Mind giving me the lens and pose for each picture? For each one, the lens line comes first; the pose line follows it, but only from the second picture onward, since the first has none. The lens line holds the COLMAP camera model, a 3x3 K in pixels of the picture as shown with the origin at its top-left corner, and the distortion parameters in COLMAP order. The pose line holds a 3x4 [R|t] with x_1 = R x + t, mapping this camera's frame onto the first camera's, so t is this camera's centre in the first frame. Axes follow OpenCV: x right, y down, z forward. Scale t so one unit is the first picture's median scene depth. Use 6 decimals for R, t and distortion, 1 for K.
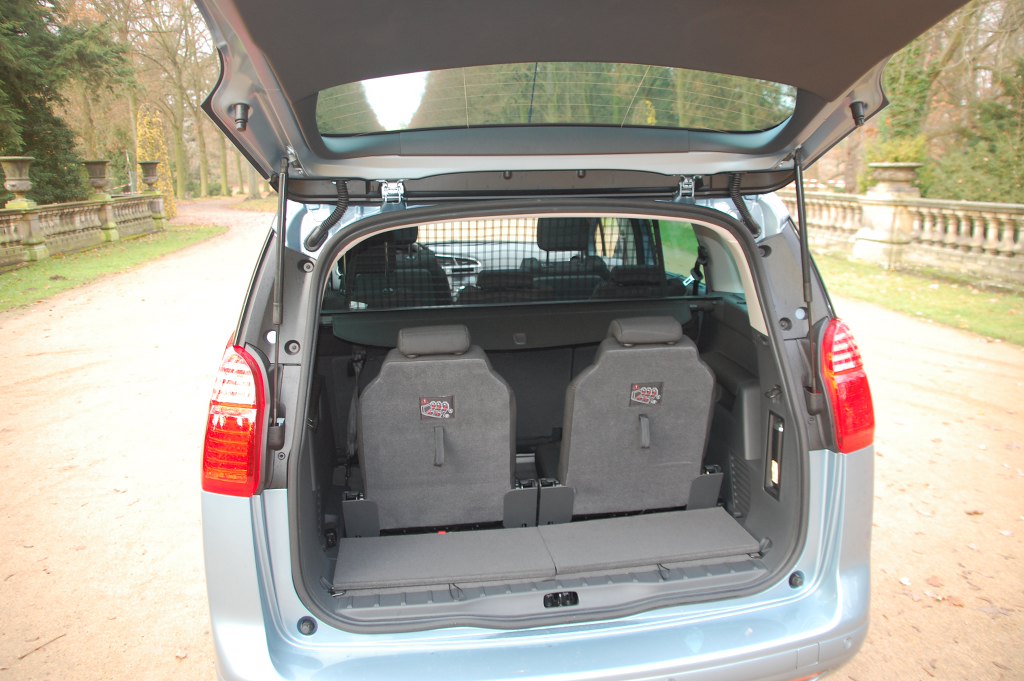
lens RADIAL K [[803.9, 0, 512.0], [0, 803.9, 340.5], [0, 0, 1]] dist [-0.172202, 0.172120]
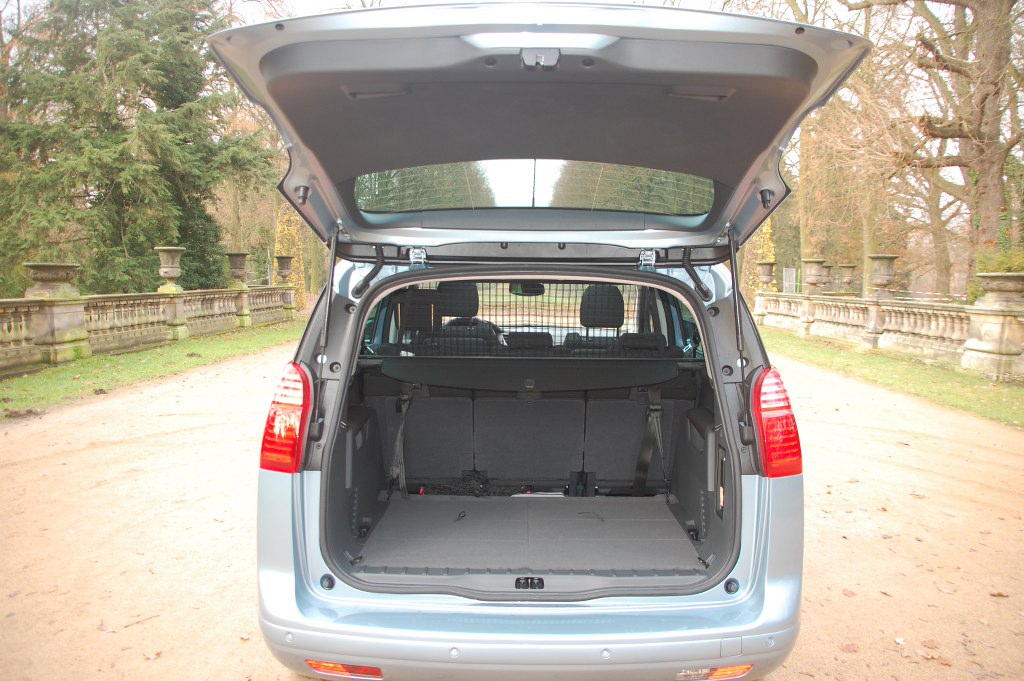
lens RADIAL K [[803.9, 0, 512.0], [0, 803.9, 340.5], [0, 0, 1]] dist [-0.172202, 0.172120]
pose [[0.988071, 0.037912, -0.149258, 0.105841], [-0.057074, 0.990353, -0.126270, 0.057088], [0.143030, 0.133282, 0.980703, -0.137180]]
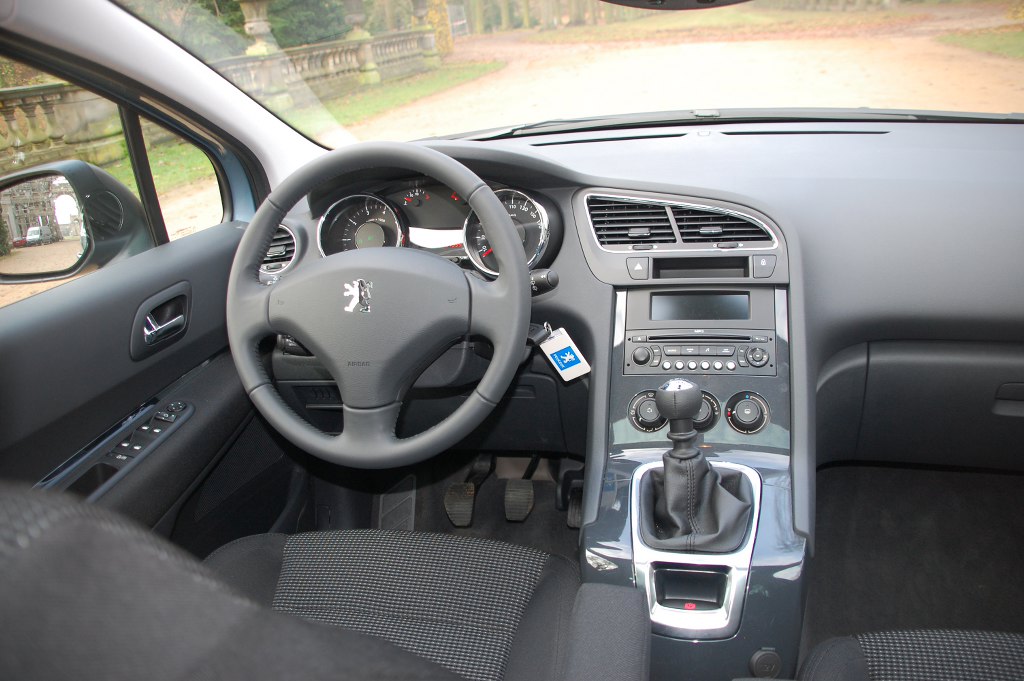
lens RADIAL K [[803.9, 0, 512.0], [0, 803.9, 340.5], [0, 0, 1]] dist [-0.172202, 0.172120]
pose [[0.929129, 0.080840, -0.360812, -0.043137], [-0.005655, 0.978800, 0.204738, -0.171791], [0.369713, -0.188188, 0.909889, 1.175144]]
